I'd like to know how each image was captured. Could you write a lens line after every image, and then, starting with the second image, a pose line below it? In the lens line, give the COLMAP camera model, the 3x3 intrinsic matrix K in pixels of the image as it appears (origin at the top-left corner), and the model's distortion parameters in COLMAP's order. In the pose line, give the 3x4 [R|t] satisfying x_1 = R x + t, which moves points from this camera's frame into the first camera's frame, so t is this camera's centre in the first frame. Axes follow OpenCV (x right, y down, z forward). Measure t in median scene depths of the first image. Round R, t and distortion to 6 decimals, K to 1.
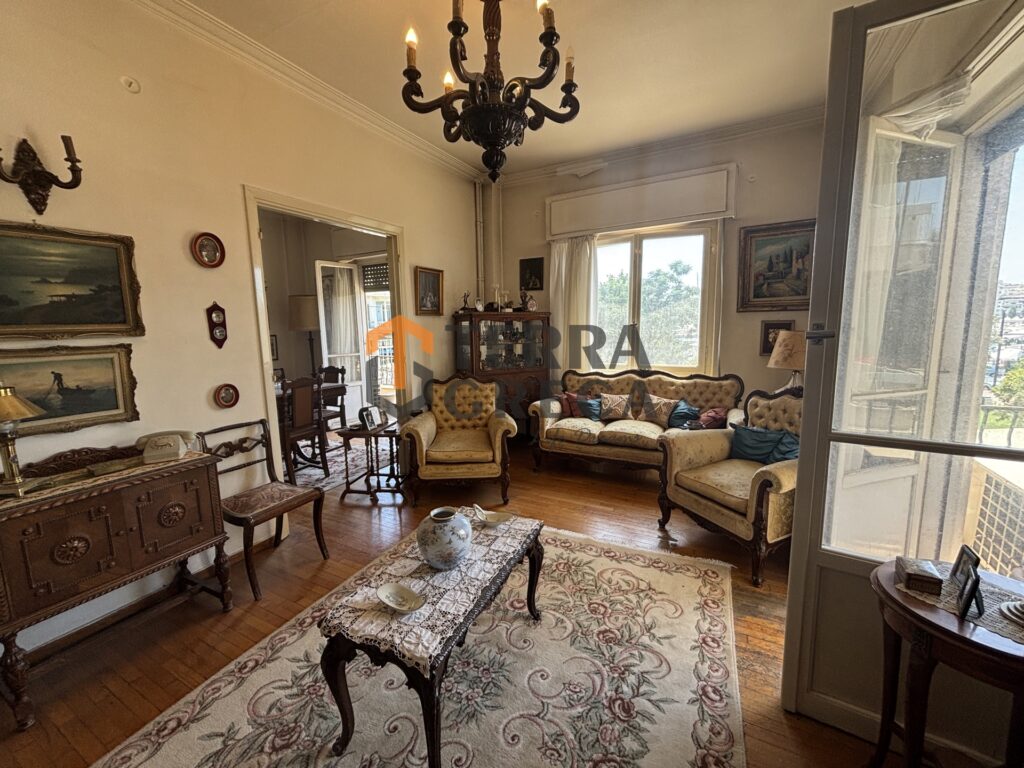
lens RADIAL K [[415.8, 0, 512.7], [0, 415.8, 383.5], [0, 0, 1]] dist [-0.000066, 0.000851]
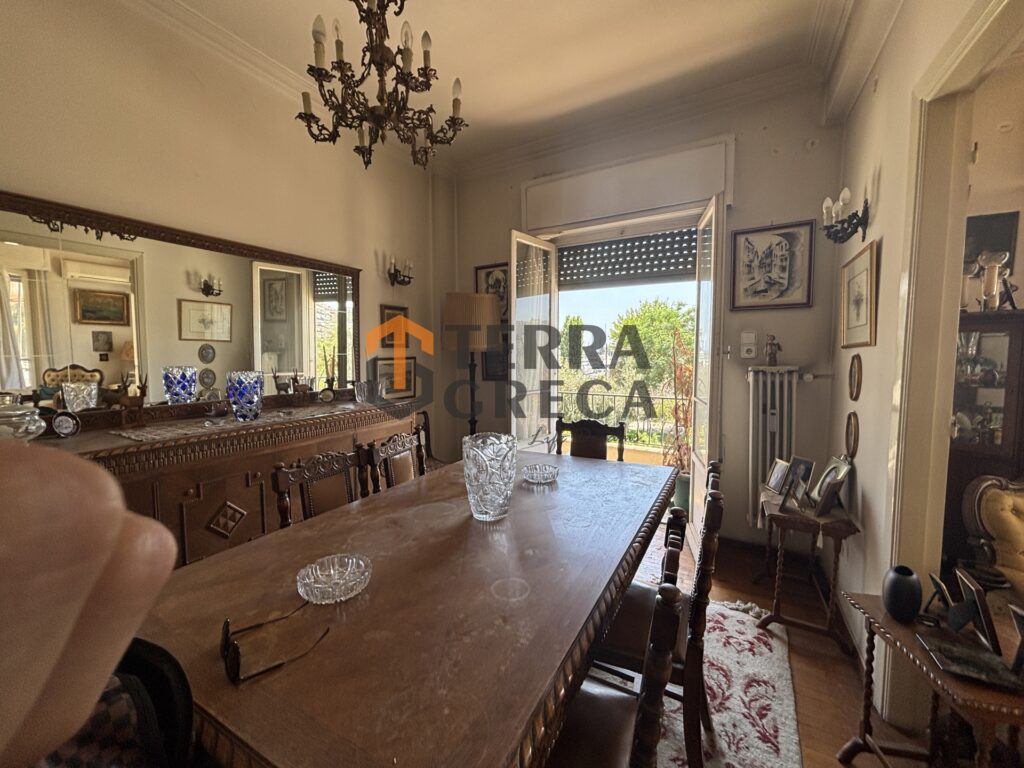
lens RADIAL K [[415.8, 0, 509.8], [0, 415.8, 380.5], [0, 0, 1]] dist [-0.000066, 0.000851]
pose [[0.999746, 0.018987, -0.012178, -0.594148], [-0.019759, 0.997572, -0.066783, -0.061172], [0.010880, 0.067007, 0.997693, 0.565063]]
